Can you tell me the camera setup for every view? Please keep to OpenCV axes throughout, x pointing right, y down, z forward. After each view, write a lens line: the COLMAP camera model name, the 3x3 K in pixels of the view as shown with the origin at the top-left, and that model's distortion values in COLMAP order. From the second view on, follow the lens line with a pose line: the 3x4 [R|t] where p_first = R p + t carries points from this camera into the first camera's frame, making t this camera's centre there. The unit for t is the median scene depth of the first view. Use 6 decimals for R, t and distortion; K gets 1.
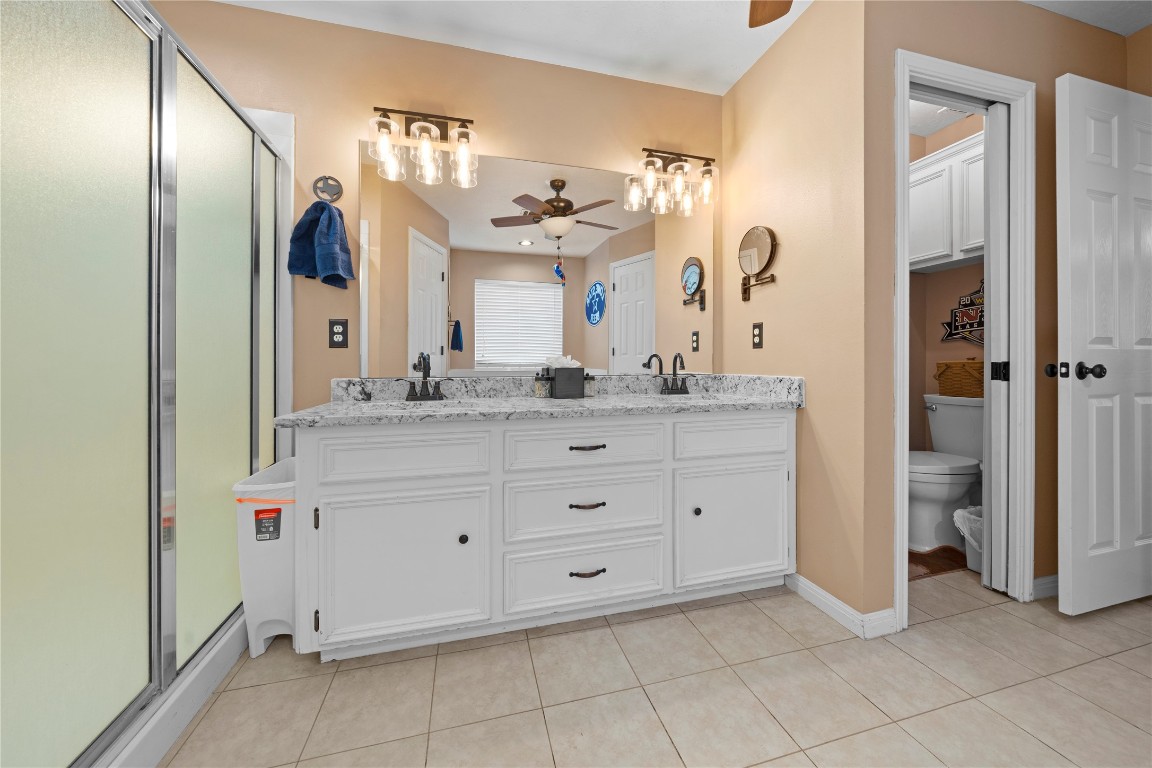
lens RADIAL K [[407.5, 0, 577.4], [0, 407.5, 386.4], [0, 0, 1]] dist [-0.002124, -0.000151]
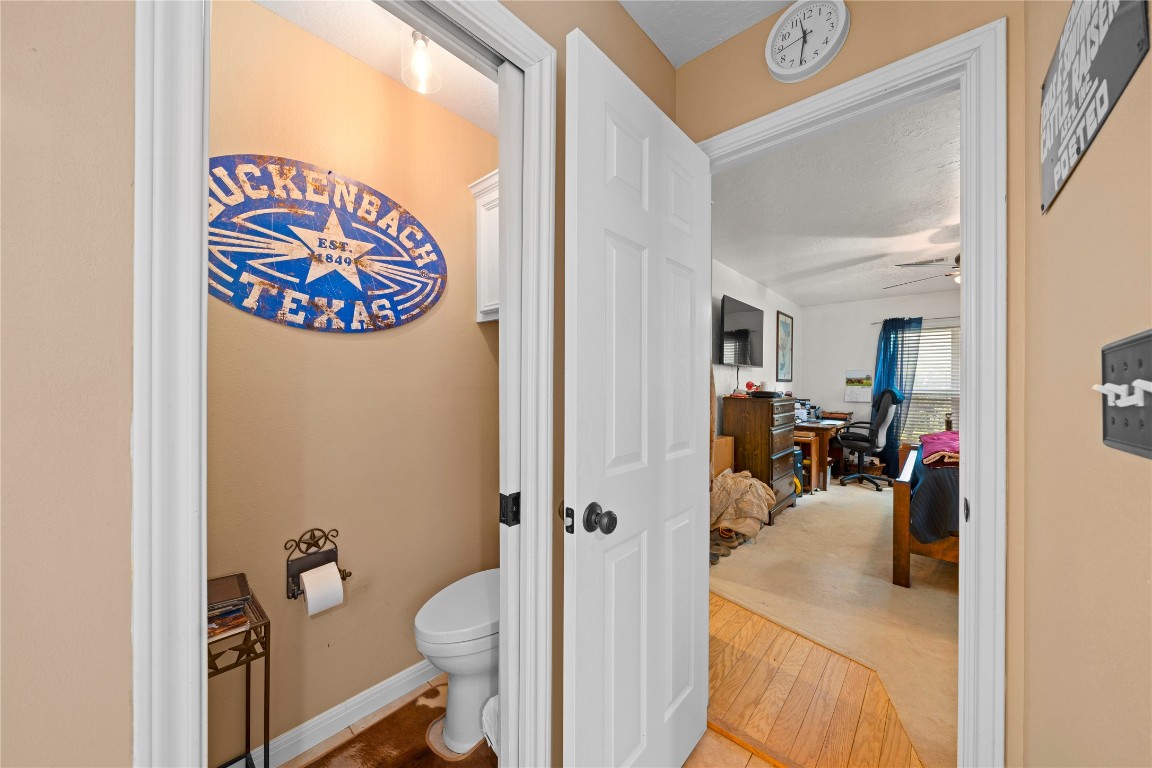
lens RADIAL K [[407.5, 0, 577.2], [0, 407.5, 381.4], [0, 0, 1]] dist [-0.002124, -0.000151]
pose [[0.841442, 0.007804, 0.540291, 0.863667], [-0.005899, 0.999969, -0.005256, -0.239445], [-0.540315, 0.001236, 0.841462, 0.476474]]
